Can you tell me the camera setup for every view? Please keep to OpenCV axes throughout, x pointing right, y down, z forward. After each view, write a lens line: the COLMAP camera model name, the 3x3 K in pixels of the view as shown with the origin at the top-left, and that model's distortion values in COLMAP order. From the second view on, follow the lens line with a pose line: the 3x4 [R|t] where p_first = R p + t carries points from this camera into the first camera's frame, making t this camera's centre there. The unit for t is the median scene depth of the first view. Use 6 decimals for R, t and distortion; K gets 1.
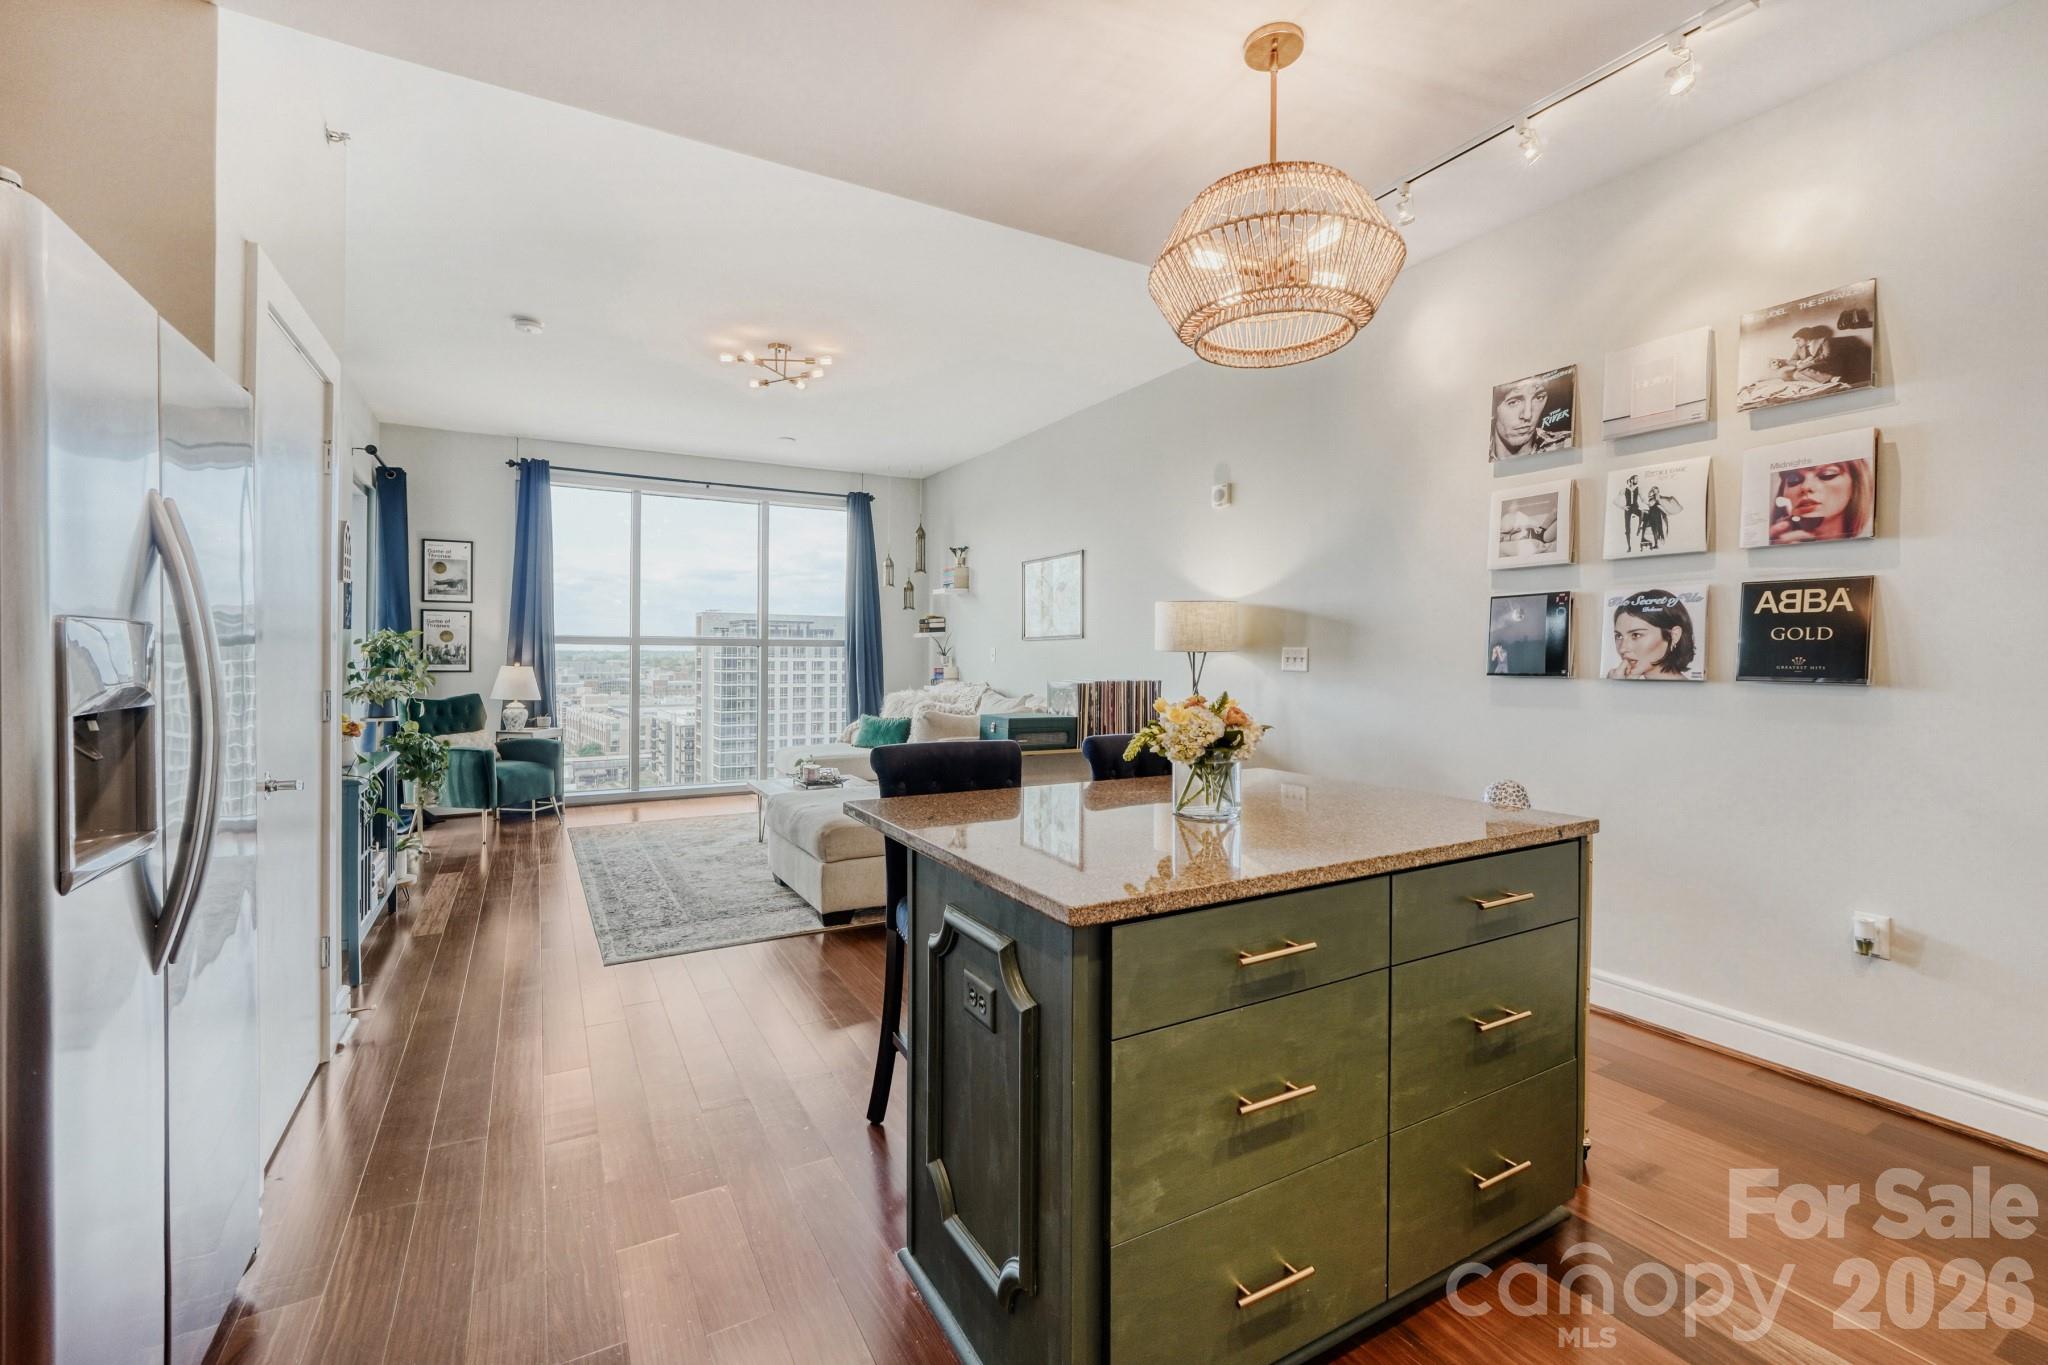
lens RADIAL K [[858.1, 0, 1025.1], [0, 858.1, 669.4], [0, 0, 1]] dist [-0.018603, 0.005263]
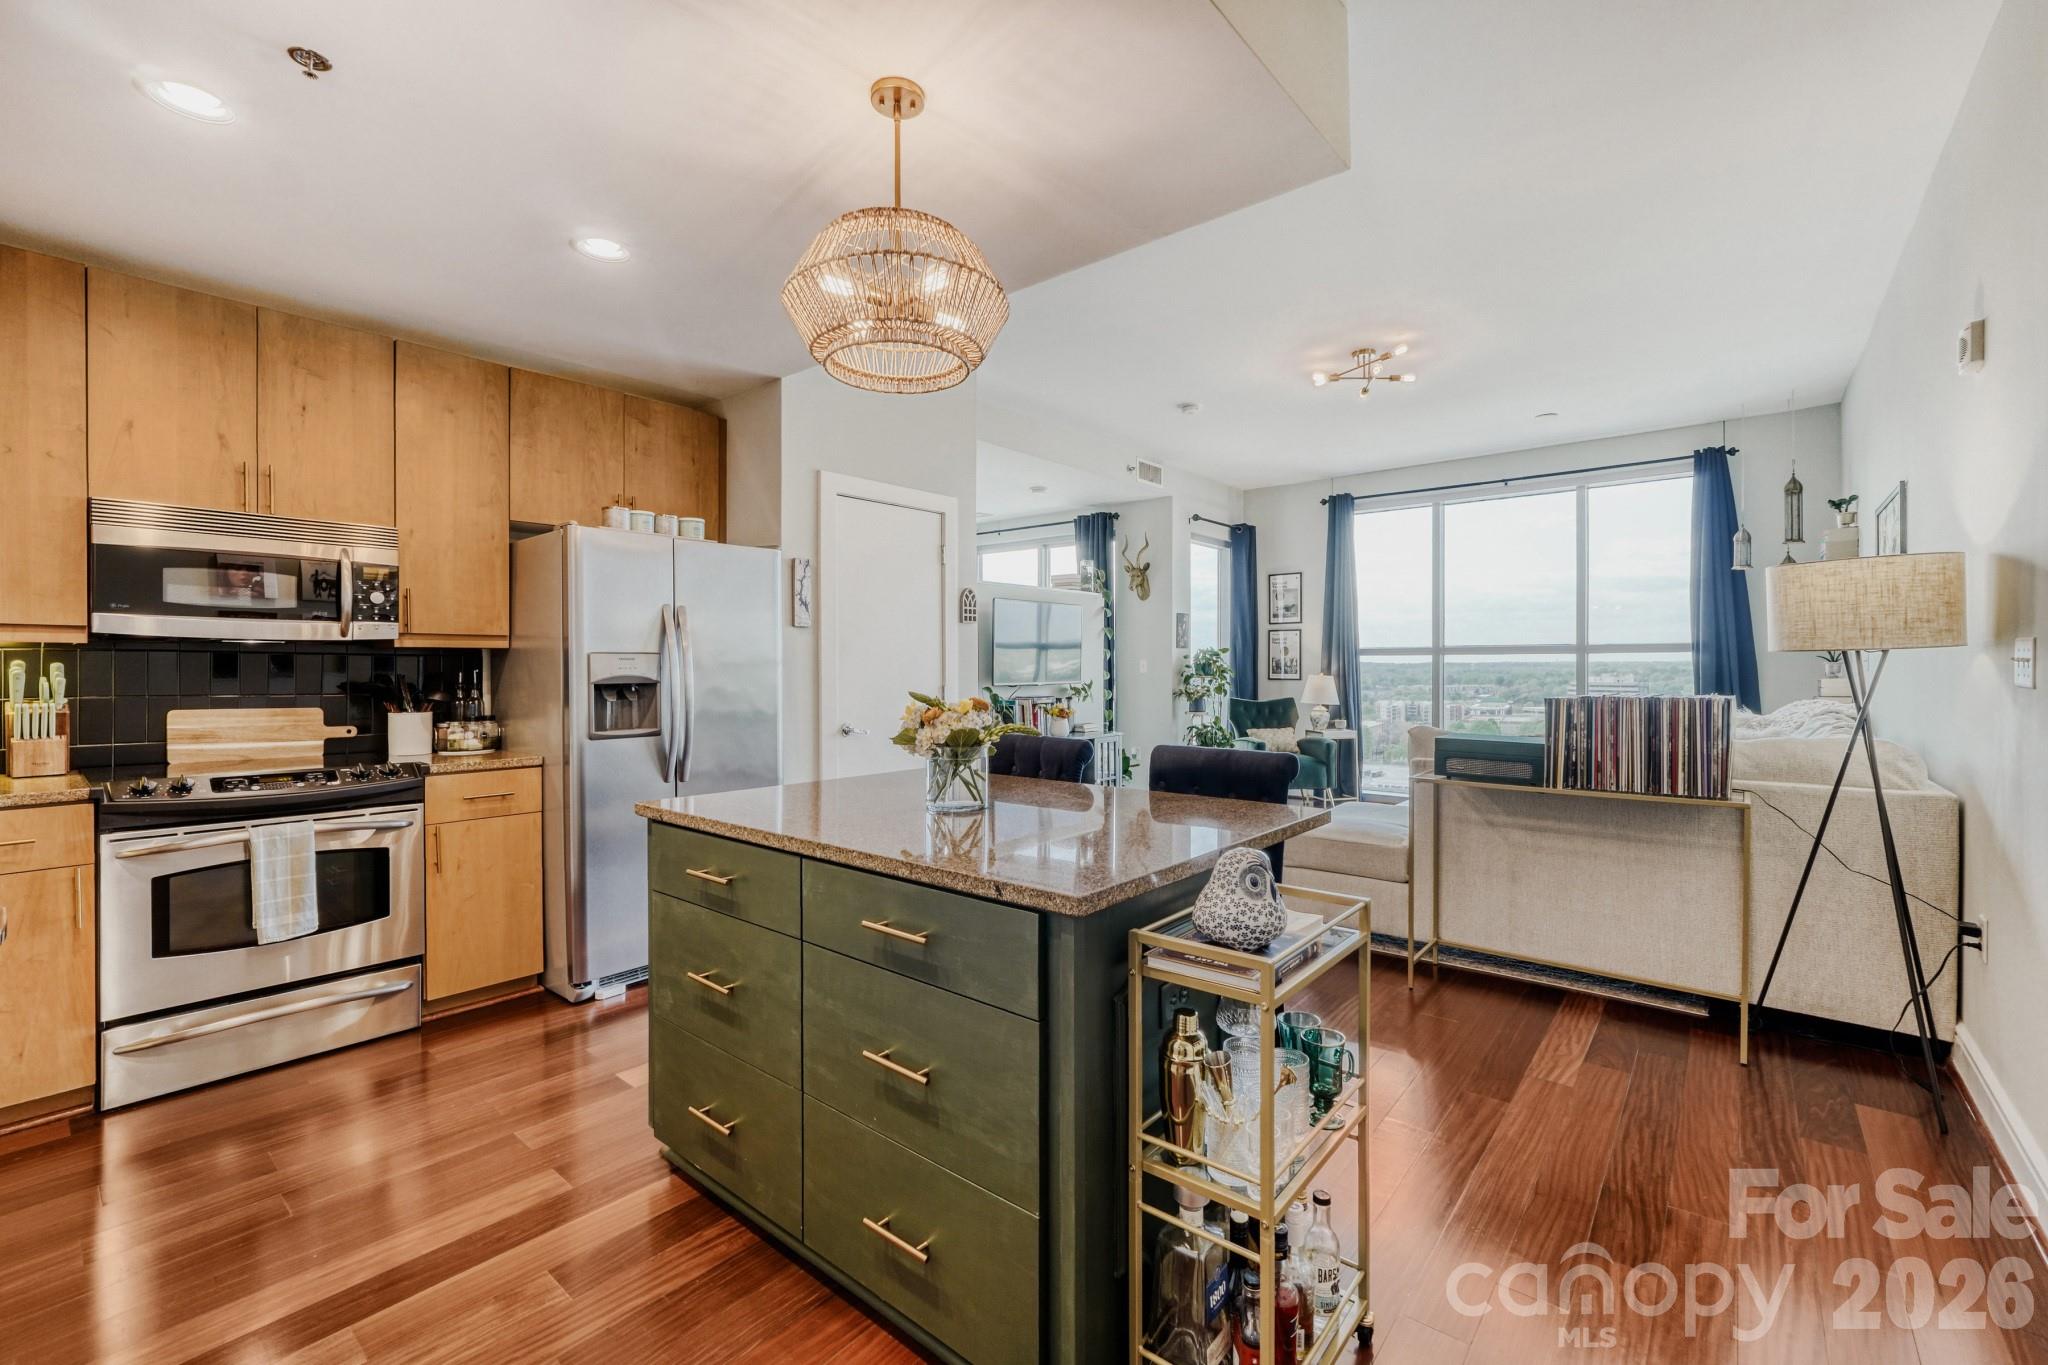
lens RADIAL K [[858.1, 0, 1025.1], [0, 858.1, 669.4], [0, 0, 1]] dist [-0.018603, 0.005263]
pose [[0.350070, -0.003653, -0.936717, 0.711279], [-0.008195, 0.999942, -0.006963, 0.000342], [0.936688, 0.010114, 0.350020, 0.396136]]
